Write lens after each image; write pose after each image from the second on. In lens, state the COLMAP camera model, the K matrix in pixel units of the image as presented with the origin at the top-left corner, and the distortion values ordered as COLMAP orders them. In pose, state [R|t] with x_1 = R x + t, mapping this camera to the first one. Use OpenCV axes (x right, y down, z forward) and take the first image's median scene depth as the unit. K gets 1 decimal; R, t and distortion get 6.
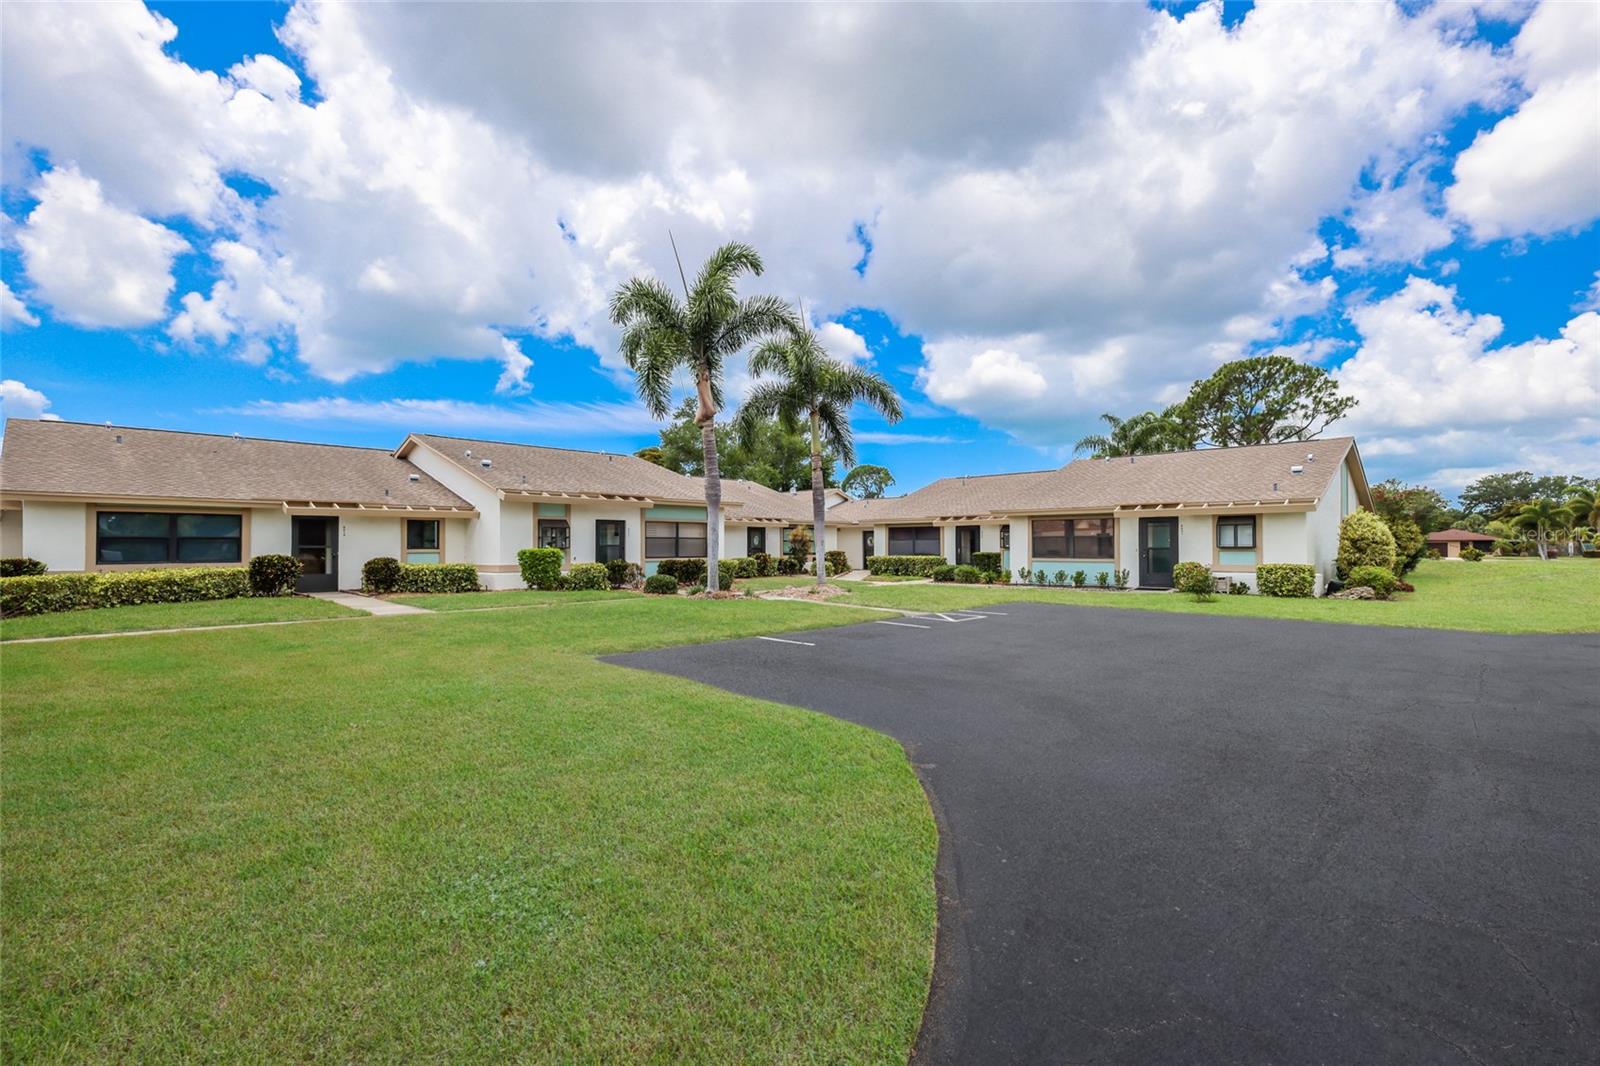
lens RADIAL K [[705.1, 0, 800.0], [0, 705.1, 533.0], [0, 0, 1]] dist [-0.001227, -0.000350]
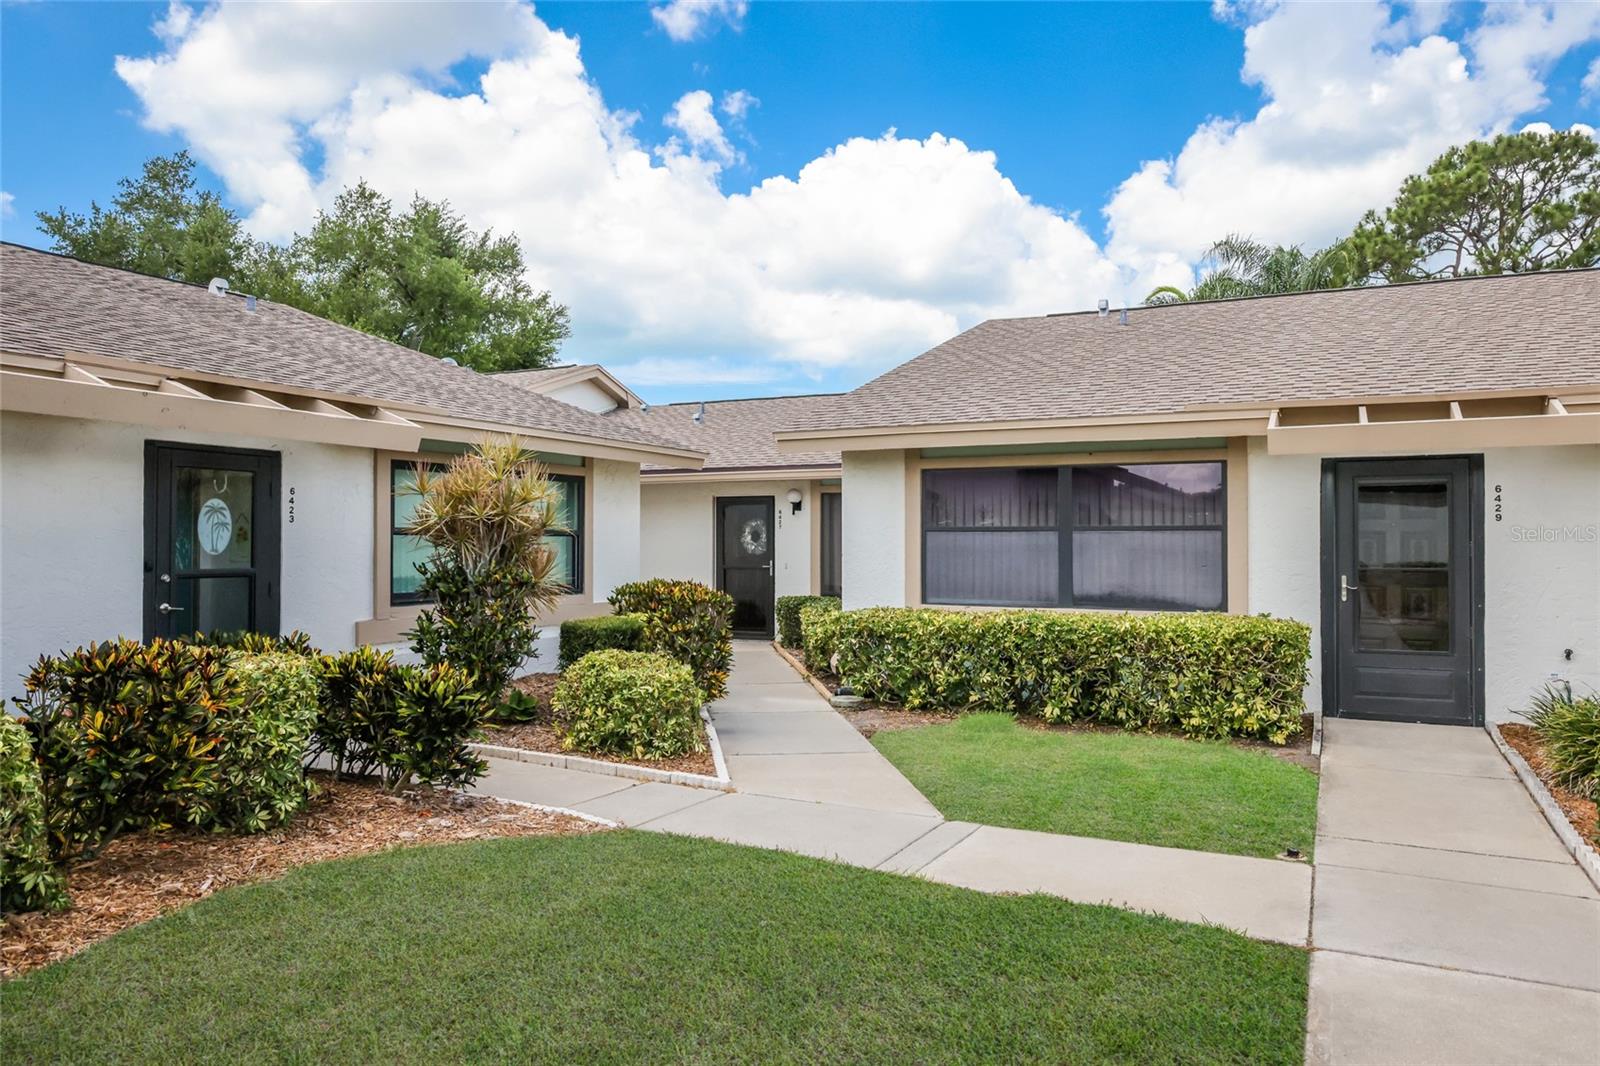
lens RADIAL K [[1116.2, 0, 800.0], [0, 1116.2, 533.0], [0, 0, 1]] dist [0.000349, 0.000141]
pose [[0.953024, 0.002578, 0.302885, -0.009446], [-0.009223, 0.999747, 0.020509, 0.005369], [-0.302755, -0.022339, 0.952807, 0.697946]]
